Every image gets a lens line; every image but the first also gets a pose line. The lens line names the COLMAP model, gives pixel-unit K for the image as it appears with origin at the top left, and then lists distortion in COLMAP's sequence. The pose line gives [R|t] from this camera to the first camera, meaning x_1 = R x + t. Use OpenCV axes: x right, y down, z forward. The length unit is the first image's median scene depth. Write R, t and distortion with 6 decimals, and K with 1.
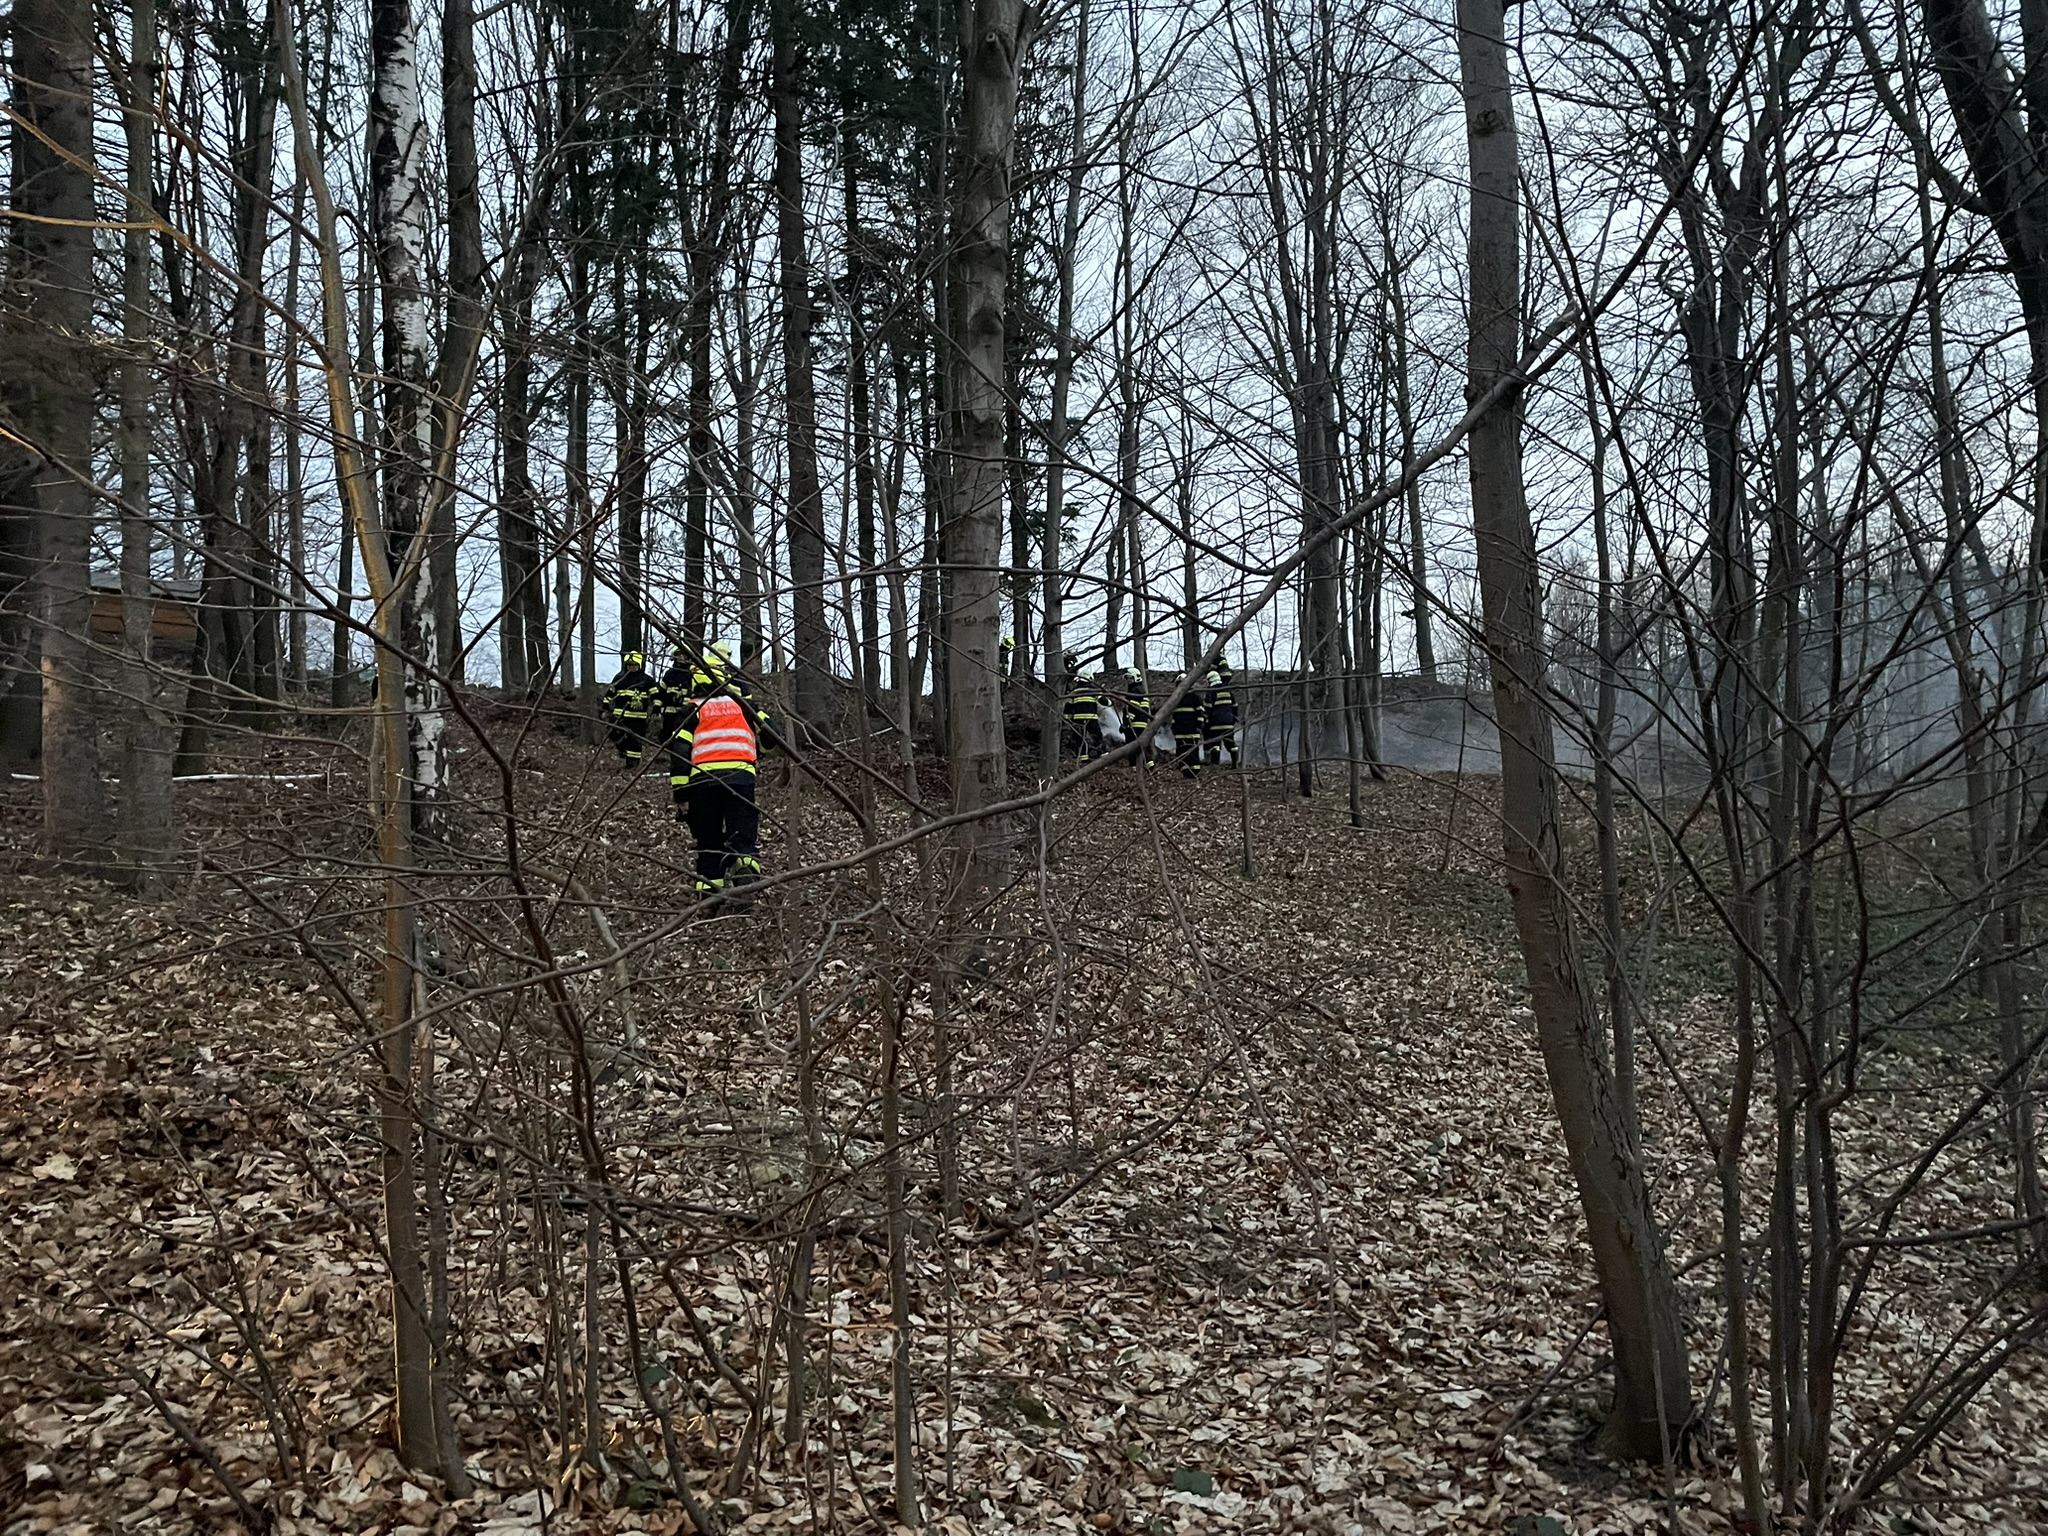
lens RADIAL K [[1521.8, 0, 1020.0], [0, 1521.8, 759.2], [0, 0, 1]] dist [0.075305, -0.112524]
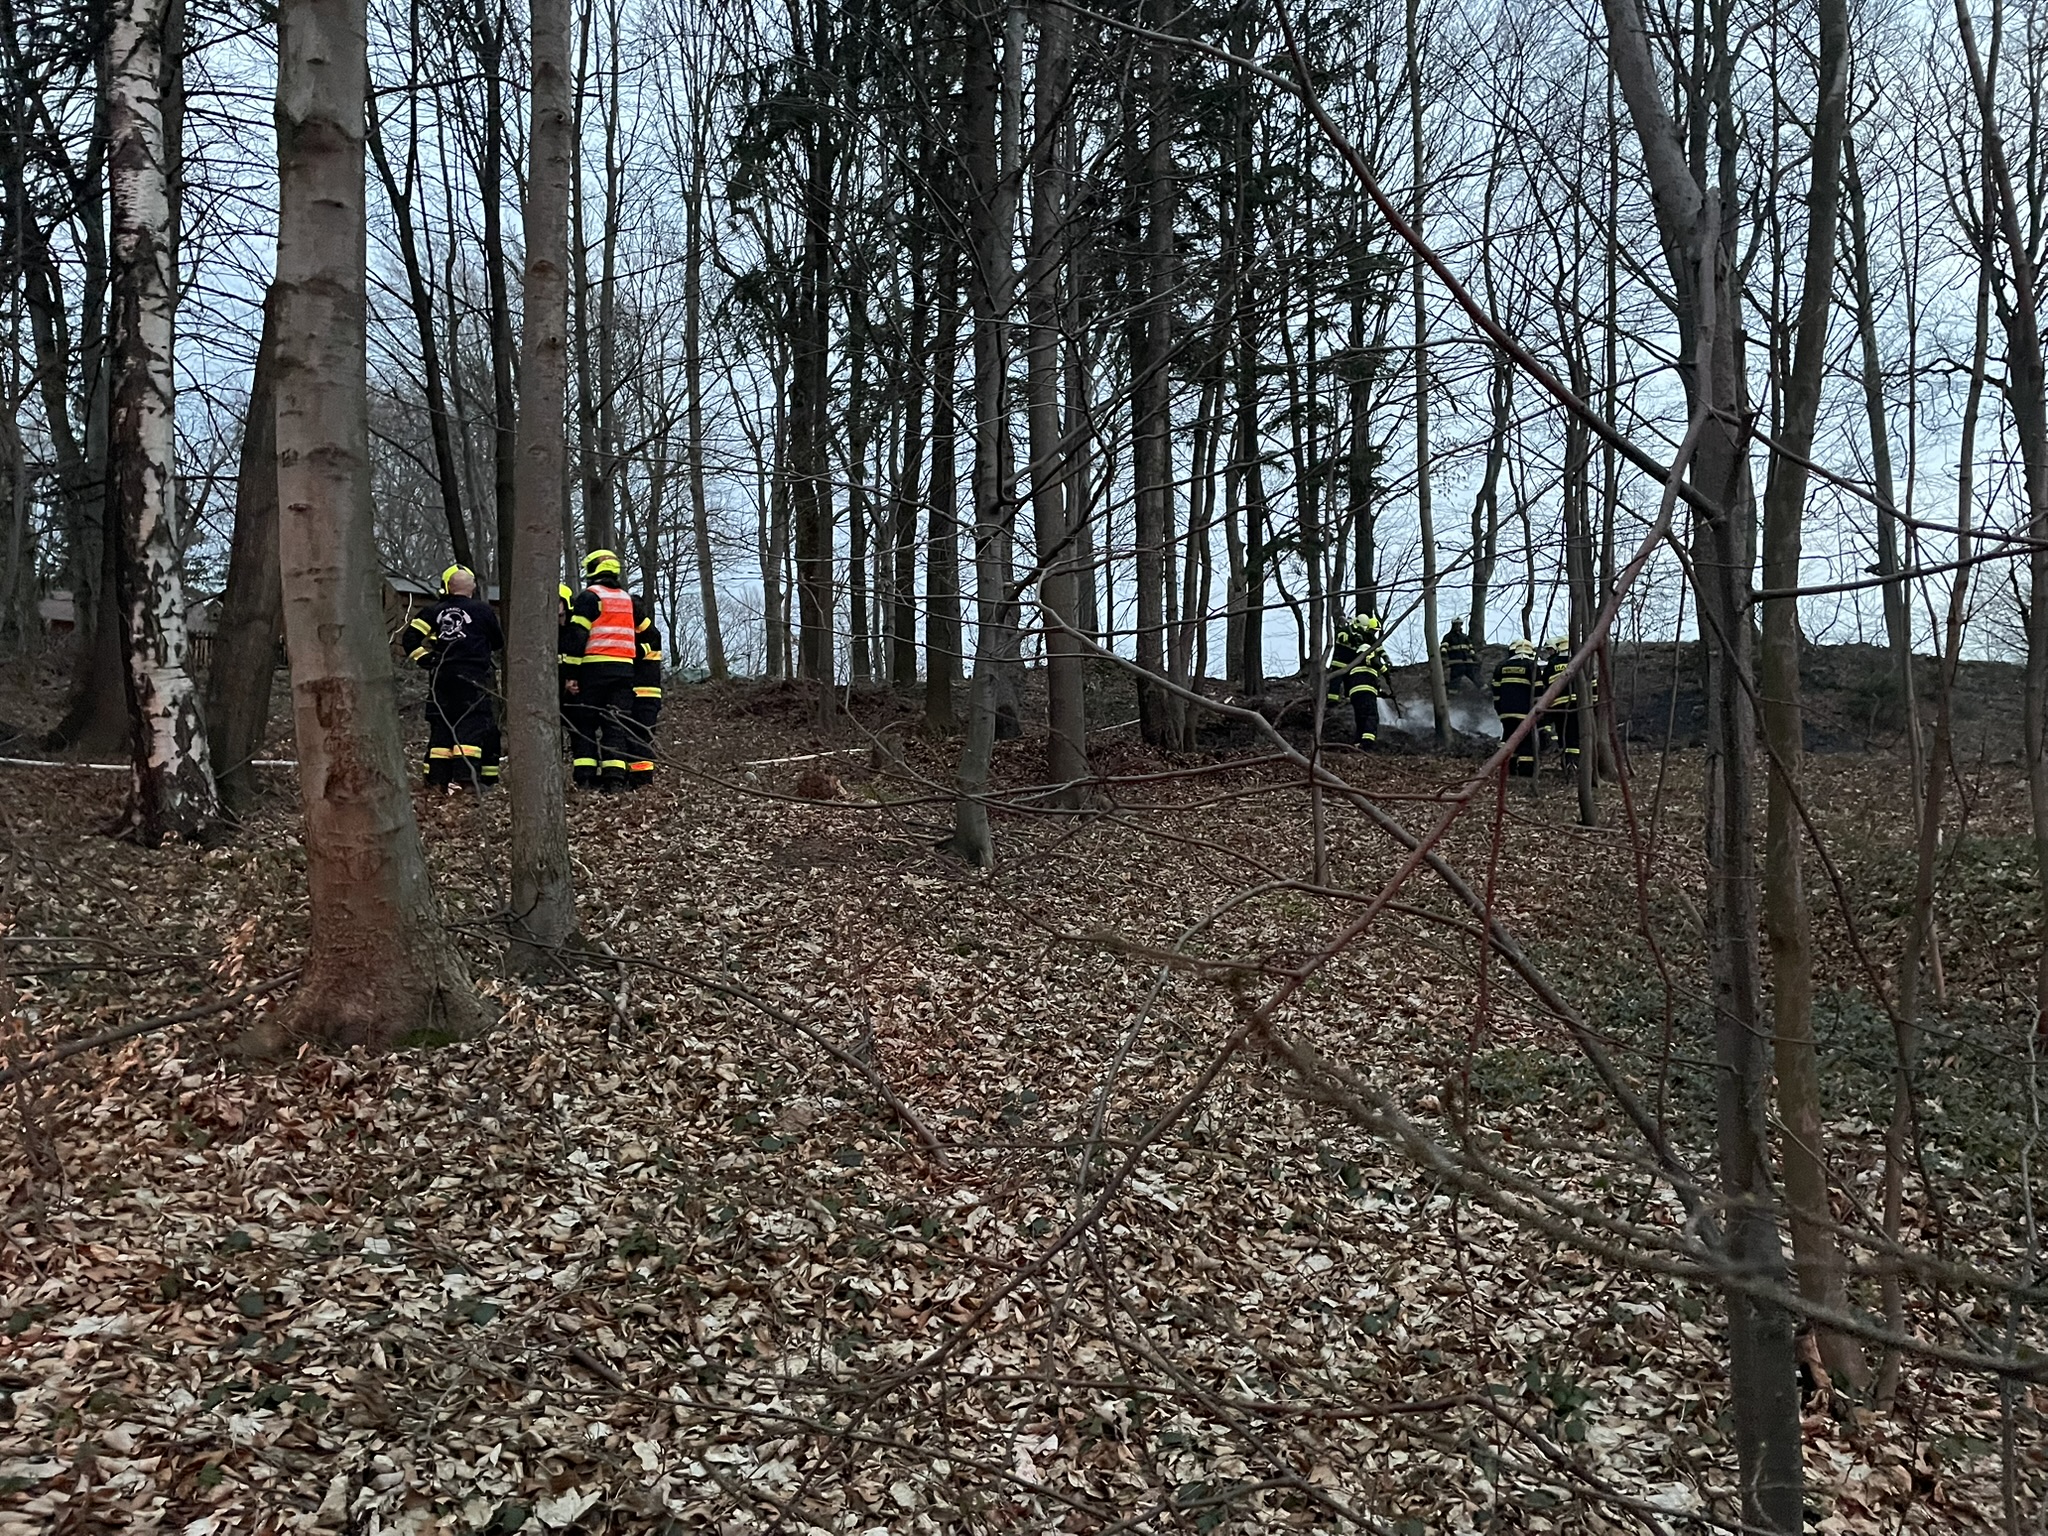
lens RADIAL K [[1521.8, 0, 1020.0], [0, 1521.8, 759.2], [0, 0, 1]] dist [0.075305, -0.112524]
pose [[0.959009, -0.012472, -0.283103, 0.281315], [0.013237, 0.999912, 0.000787, 0.021676], [0.283068, -0.004502, 0.959089, 0.345041]]
